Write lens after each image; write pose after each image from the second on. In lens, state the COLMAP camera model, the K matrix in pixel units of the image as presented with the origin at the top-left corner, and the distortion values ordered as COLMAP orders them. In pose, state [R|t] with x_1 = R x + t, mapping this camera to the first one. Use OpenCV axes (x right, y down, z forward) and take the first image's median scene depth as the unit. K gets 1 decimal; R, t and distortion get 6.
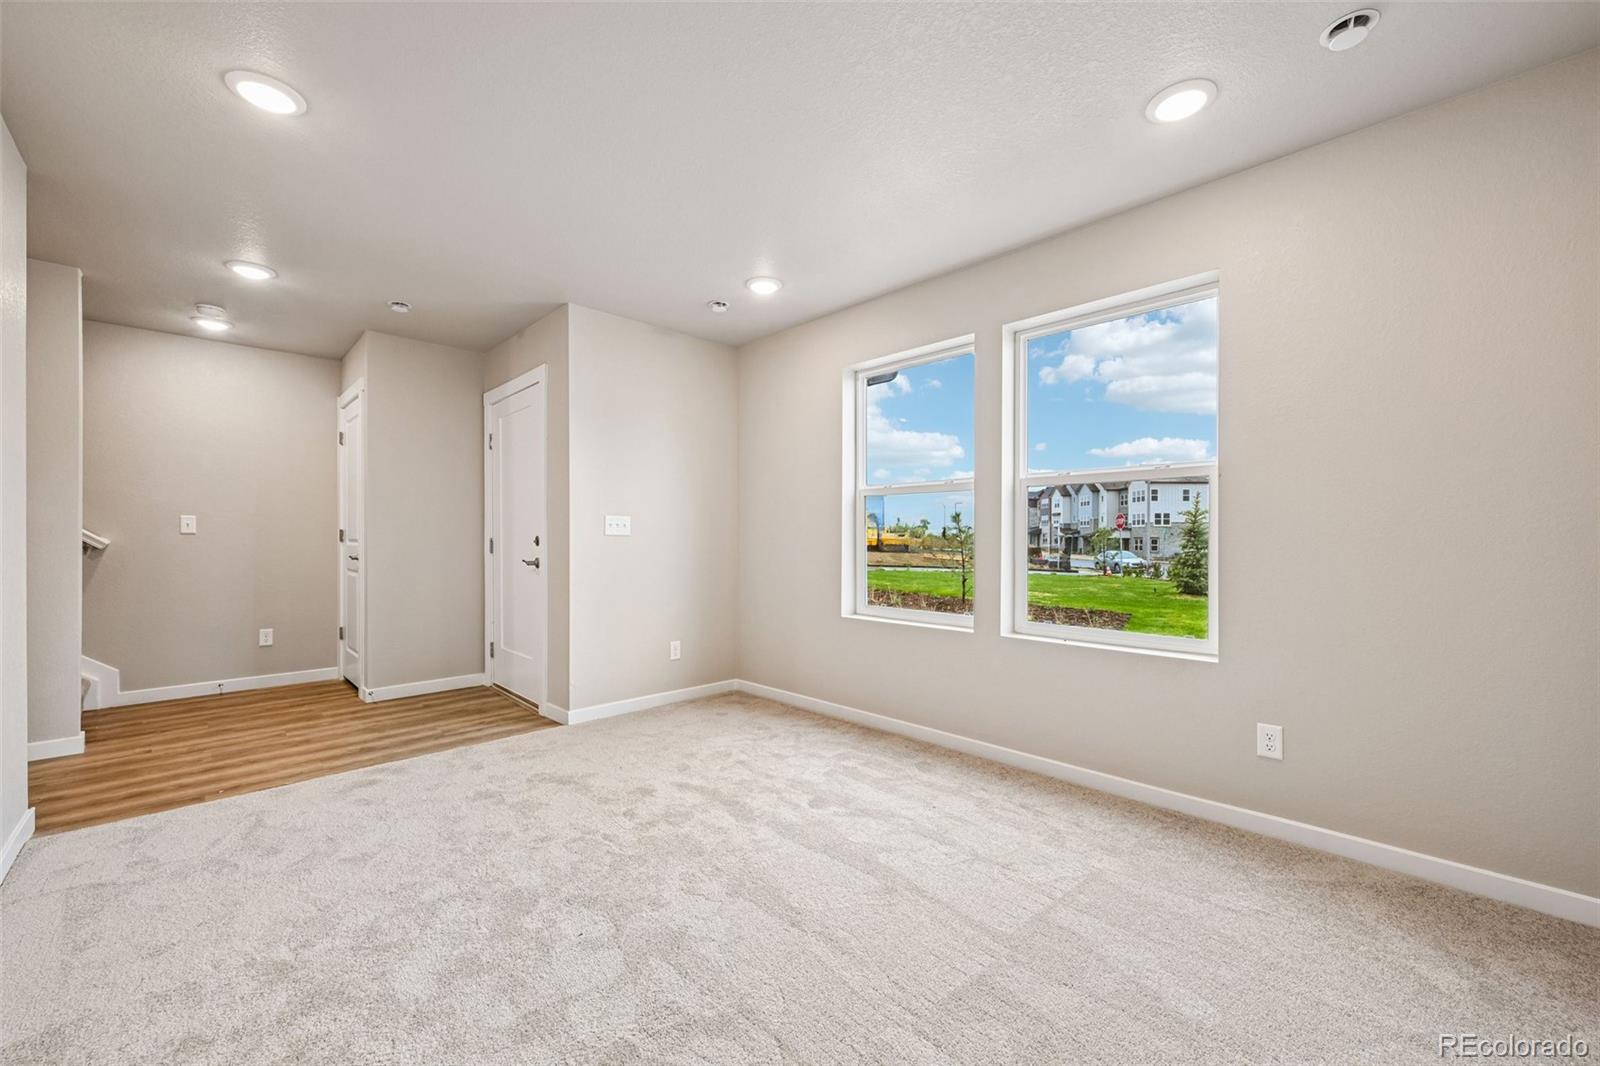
lens RADIAL K [[625.5, 0, 806.2], [0, 625.5, 541.9], [0, 0, 1]] dist [0.001462, 0.000278]
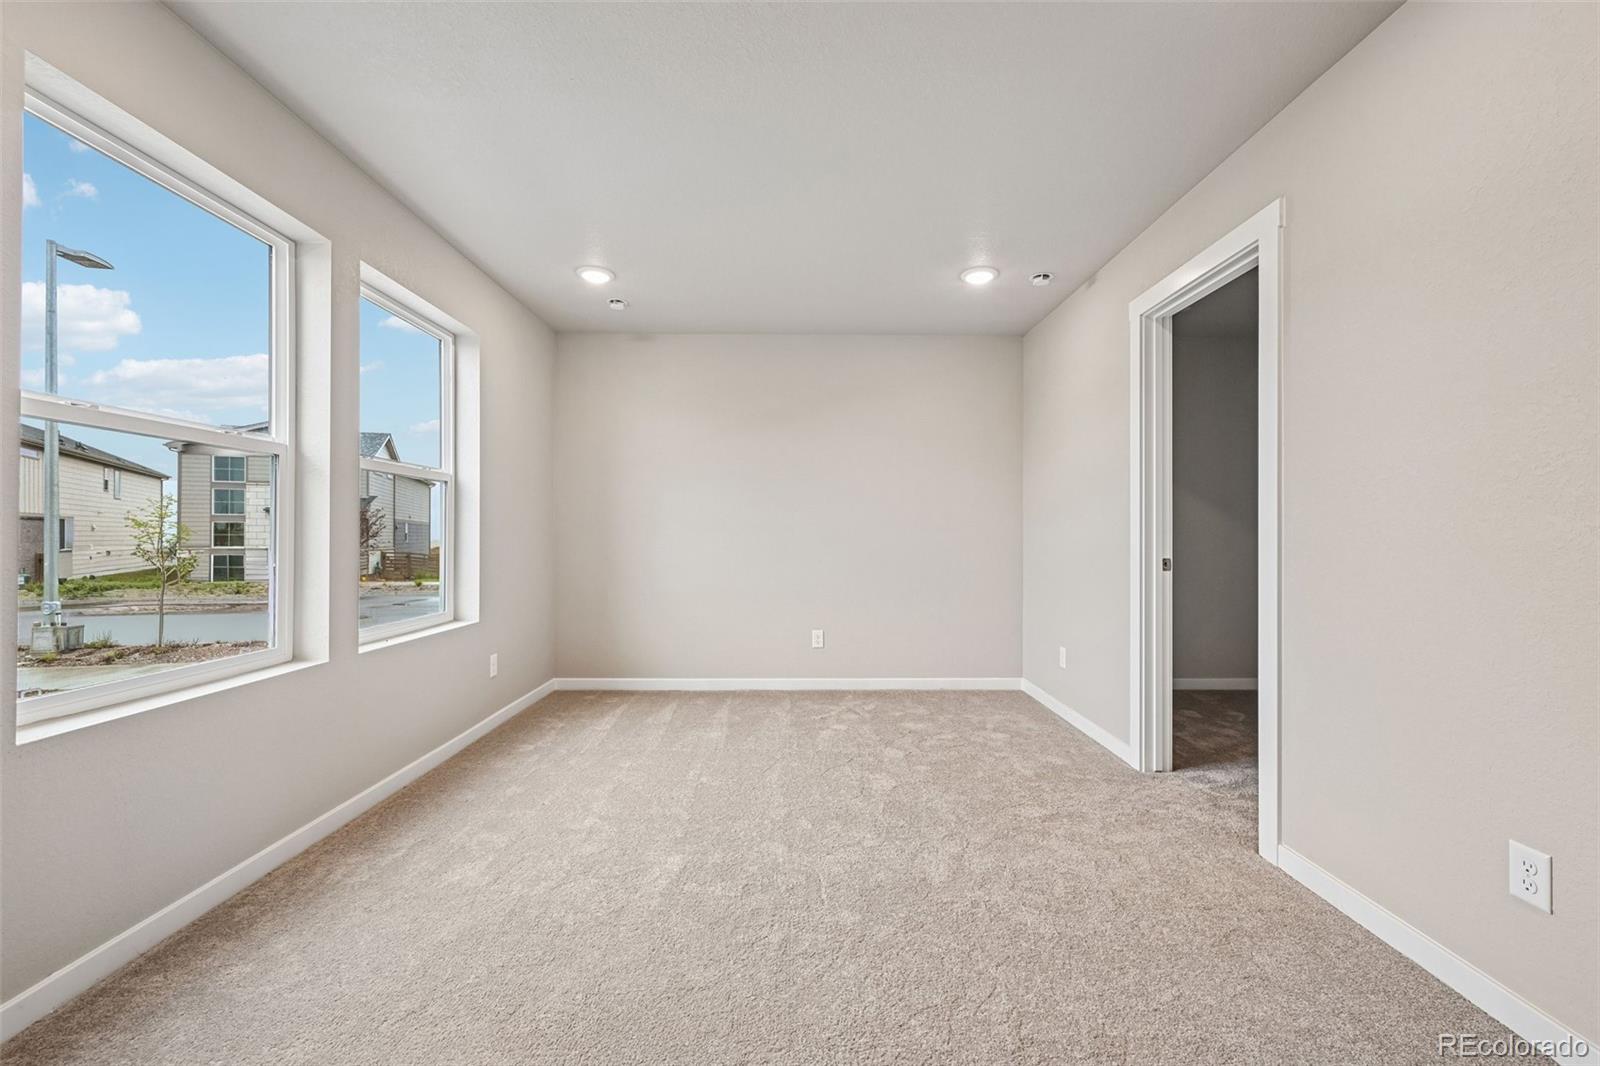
lens RADIAL K [[628.6, 0, 800.0], [0, 628.6, 533.0], [0, 0, 1]] dist [0.000155, 0.000084]
pose [[-0.716194, 0.003625, 0.697892, -0.600067], [0.005323, 0.999986, 0.000269, 0.002138], [-0.697881, 0.003908, -0.716203, 1.112505]]
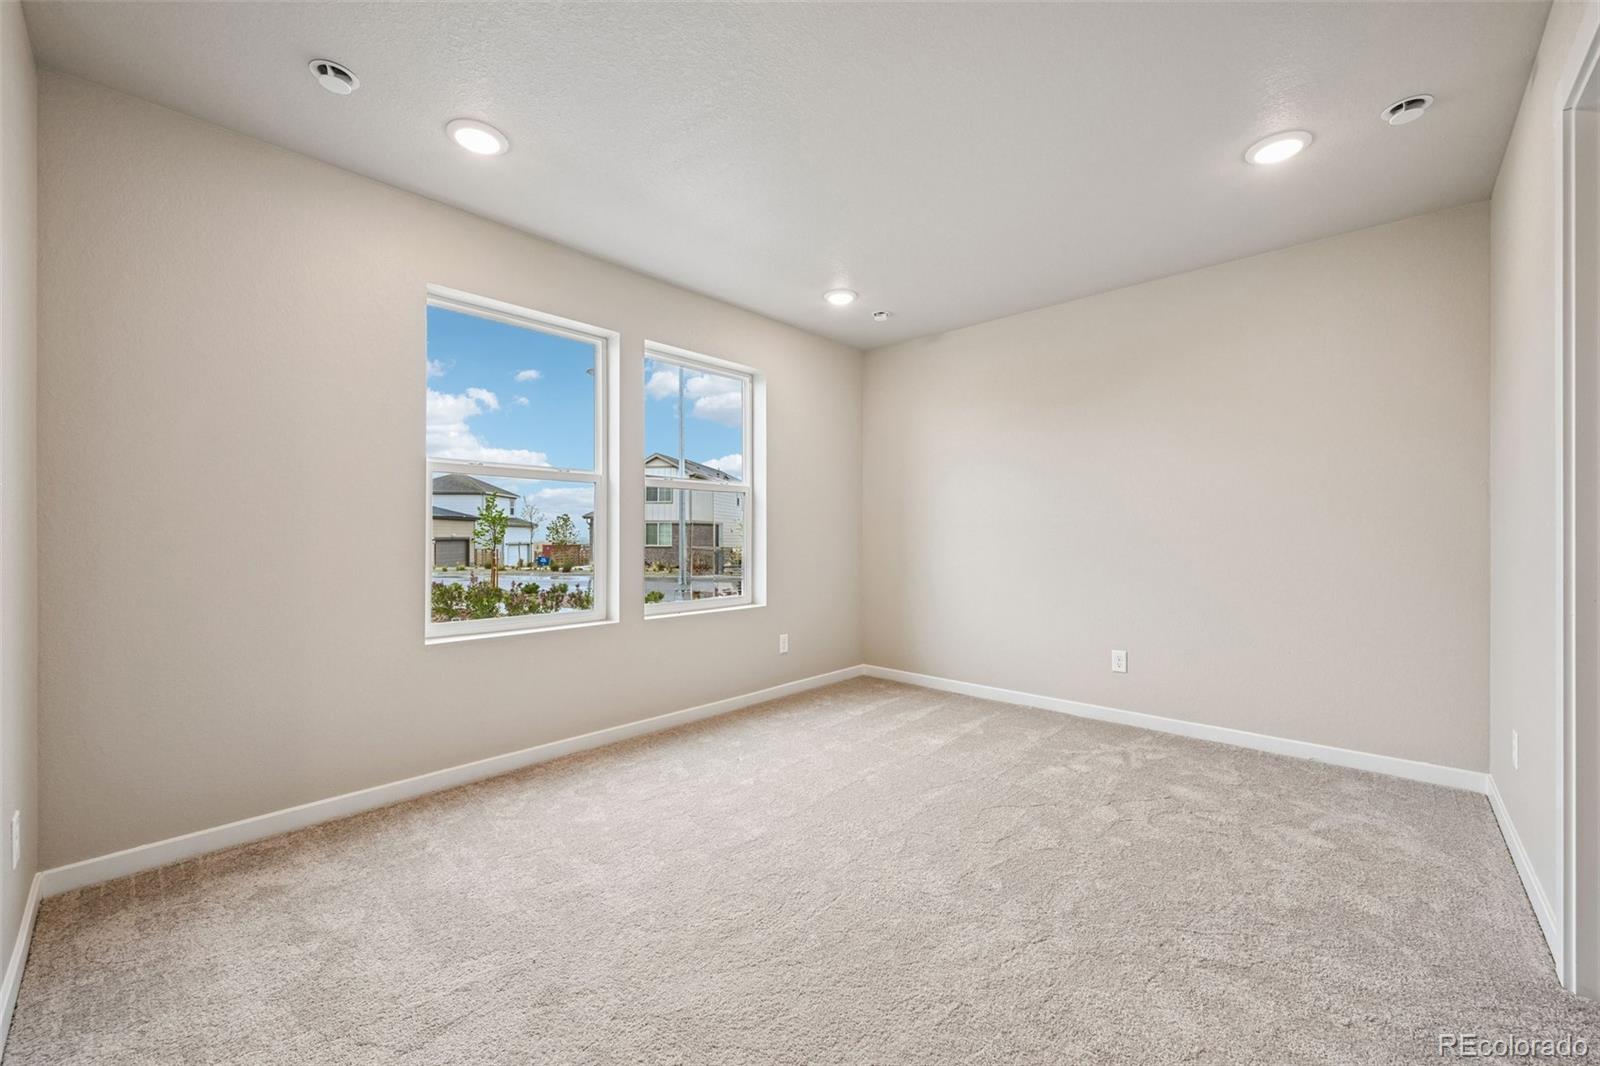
lens RADIAL K [[624.1, 0, 802.1], [0, 624.1, 536.4], [0, 0, 1]] dist [0.000047, 0.000071]
pose [[-0.043798, -0.001691, 0.999039, -0.756541], [0.008072, 0.999965, 0.002047, 0.003428], [-0.999008, 0.008154, -0.043783, 0.726192]]
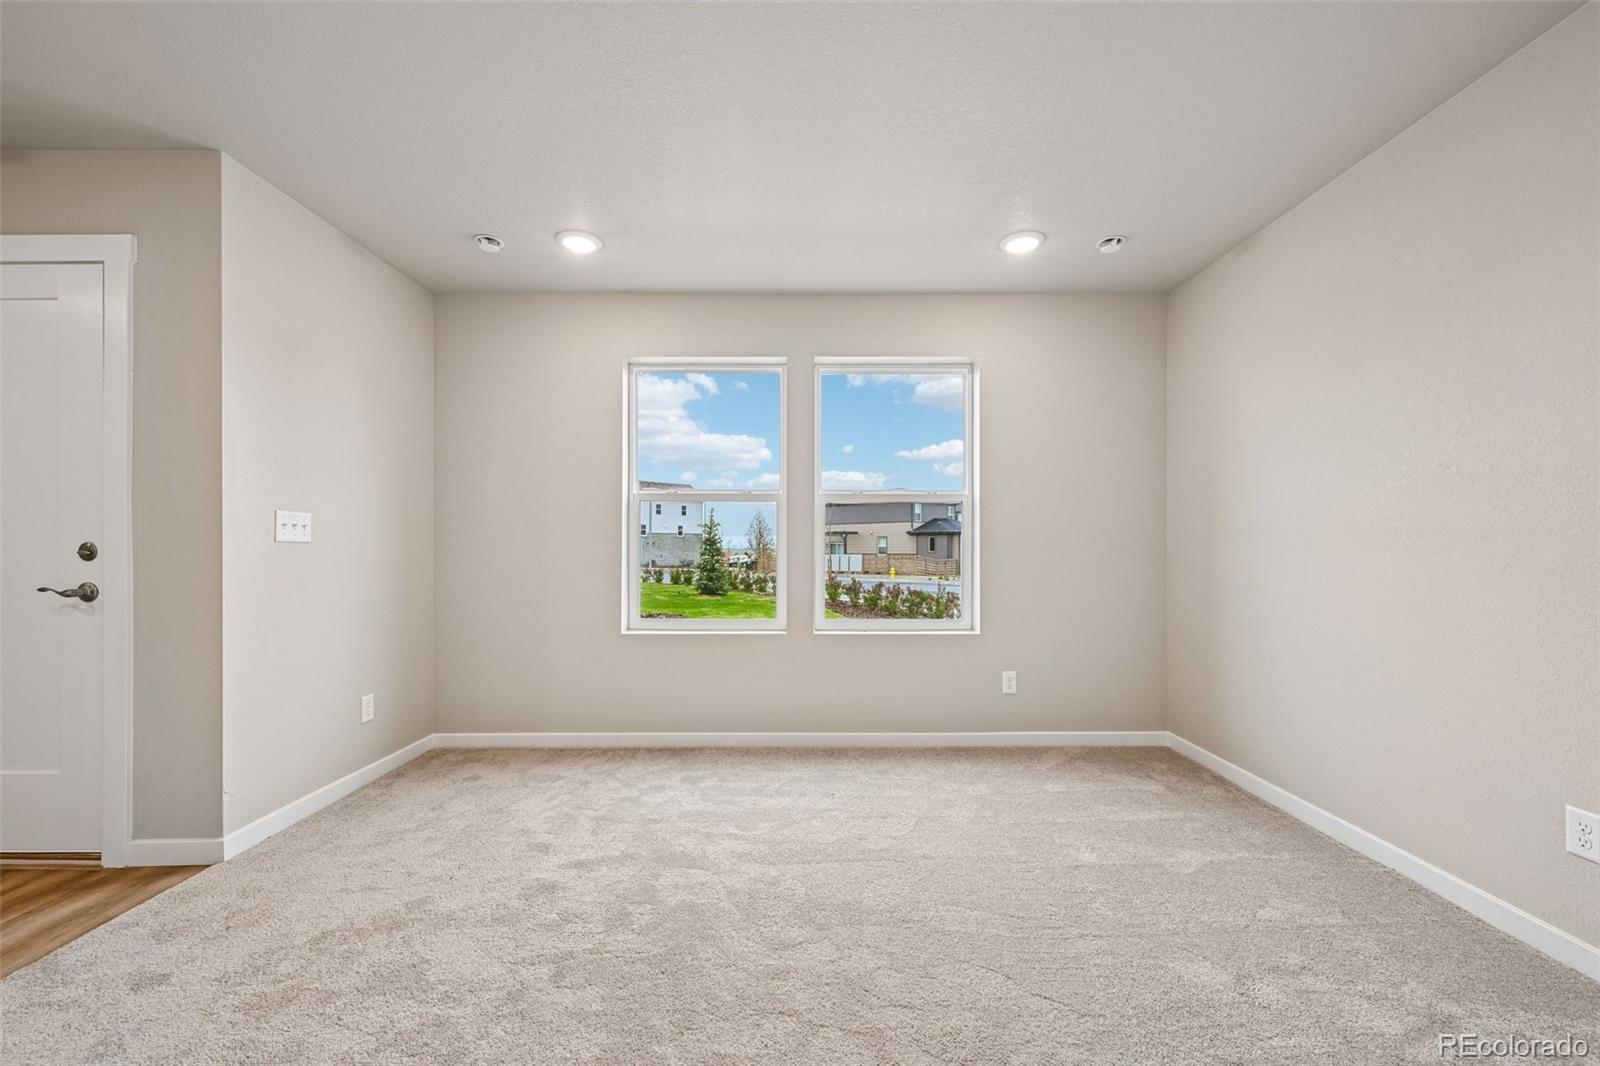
lens RADIAL K [[628.7, 0, 804.1], [0, 628.7, 546.0], [0, 0, 1]] dist [-0.000933, 0.000158]
pose [[0.700158, 0.000159, 0.713988, -0.473703], [0.005447, 0.999970, -0.005564, 0.000215], [-0.713967, 0.007785, 0.700136, 0.212803]]
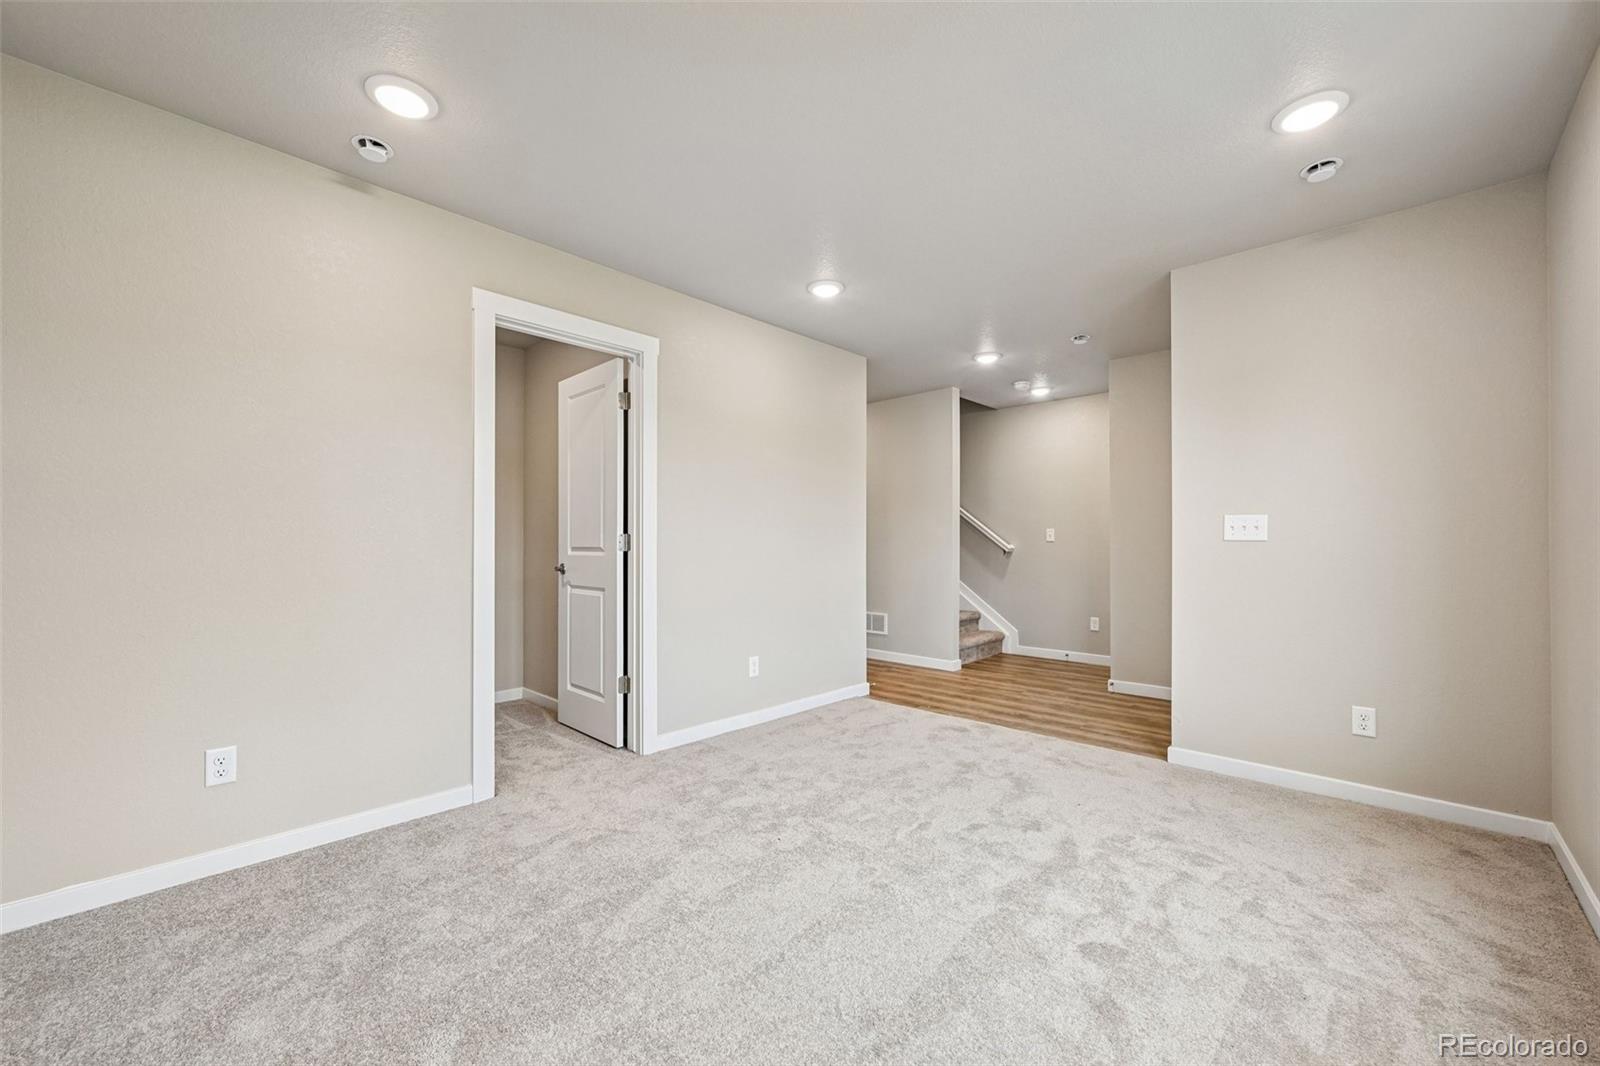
lens RADIAL K [[625.7, 0, 804.3], [0, 625.7, 545.8], [0, 0, 1]] dist [0.000375, 0.000541]
pose [[0.037870, -0.000149, -0.999283, 0.519284], [-0.004971, 0.999988, -0.000337, -0.001645], [0.999270, 0.004980, 0.037869, 0.526789]]
